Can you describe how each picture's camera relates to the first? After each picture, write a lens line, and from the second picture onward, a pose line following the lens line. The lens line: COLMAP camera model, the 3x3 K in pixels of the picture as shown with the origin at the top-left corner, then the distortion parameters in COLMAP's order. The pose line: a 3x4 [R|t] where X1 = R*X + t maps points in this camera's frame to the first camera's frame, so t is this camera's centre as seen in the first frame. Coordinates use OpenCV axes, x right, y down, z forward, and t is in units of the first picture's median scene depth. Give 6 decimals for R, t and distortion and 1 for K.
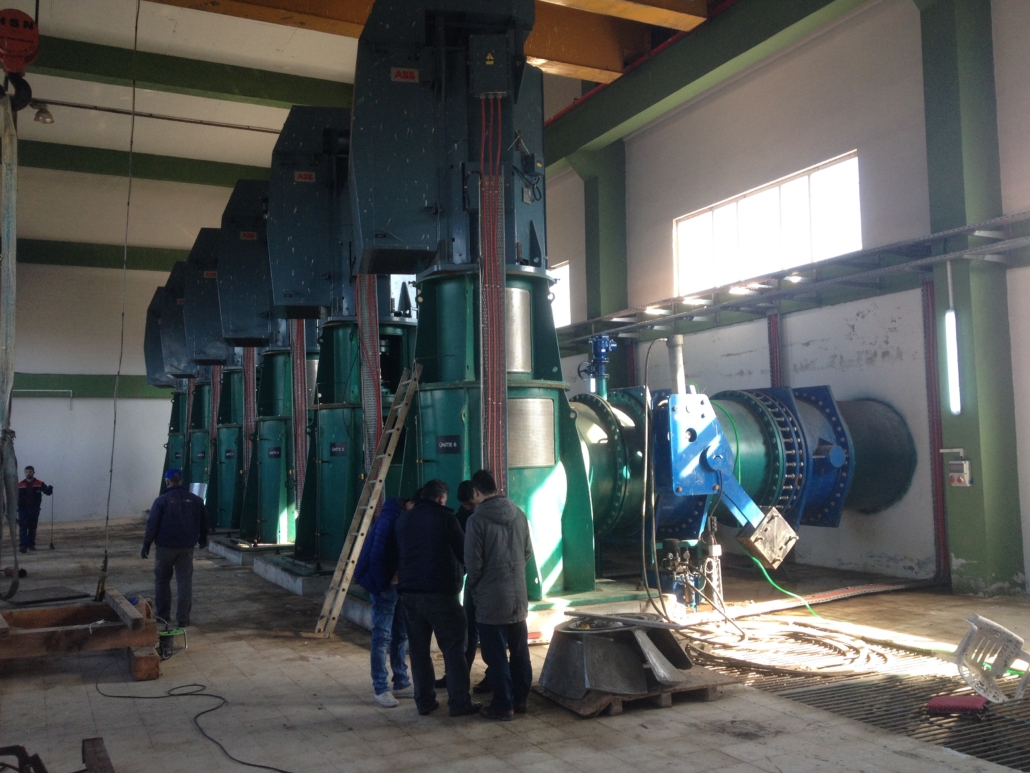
lens RADIAL K [[953.5, 0, 502.4], [0, 953.5, 389.5], [0, 0, 1]] dist [0.129001, -0.273049]
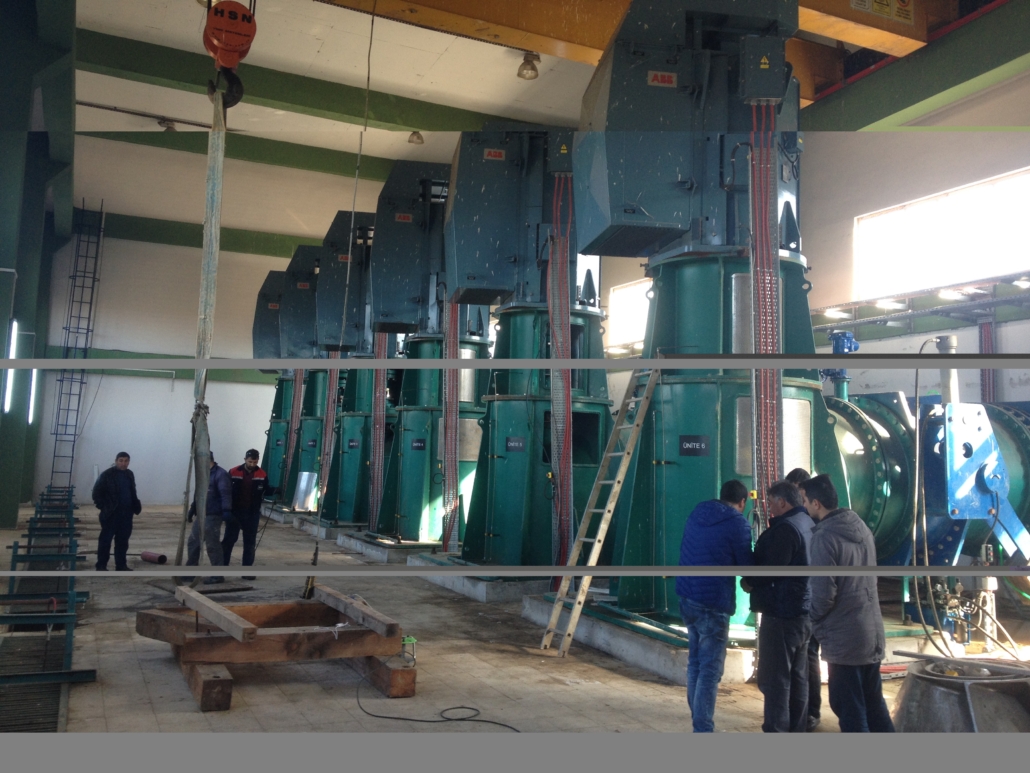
lens RADIAL K [[950.6, 0, 499.7], [0, 950.6, 348.5], [0, 0, 1]] dist [0.133556, -0.268346]
pose [[0.997682, 0.047727, -0.048500, -0.184739], [-0.049952, 0.997703, -0.045753, 0.015988], [0.046205, 0.048070, 0.997775, 0.089433]]
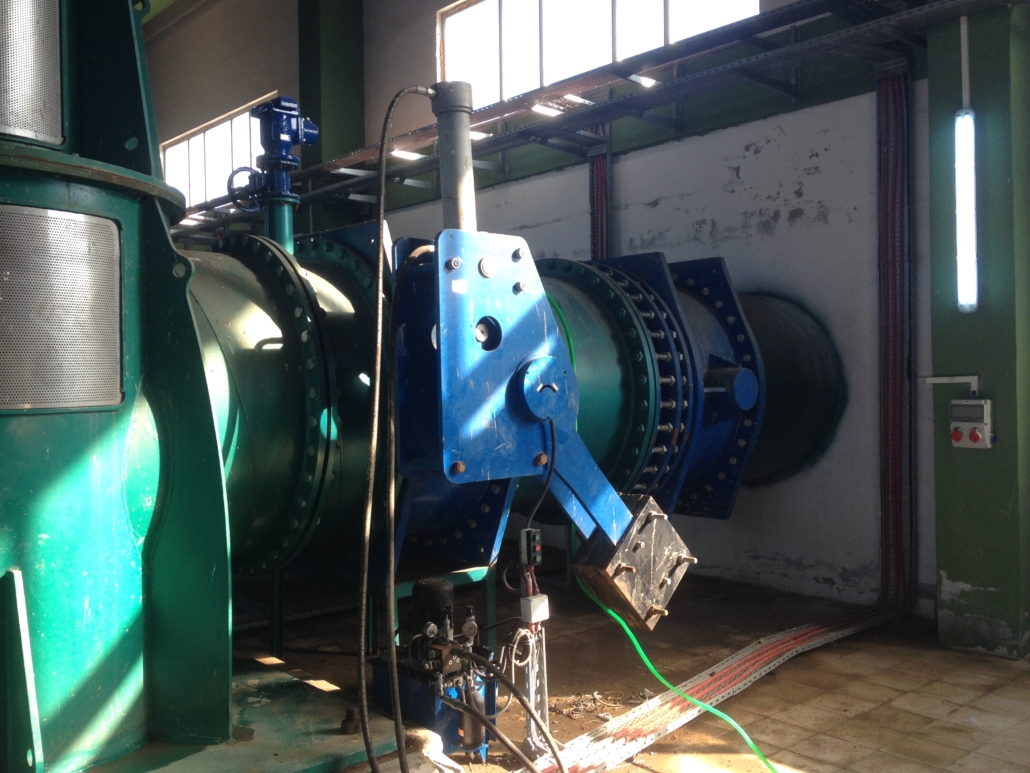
lens RADIAL K [[953.5, 0, 502.4], [0, 953.5, 389.5], [0, 0, 1]] dist [0.129001, -0.273049]
pose [[0.966081, 0.010237, 0.258036, 0.094625], [-0.027988, 0.997479, 0.065216, 0.043151], [-0.256717, -0.070226, 0.963932, 0.585020]]
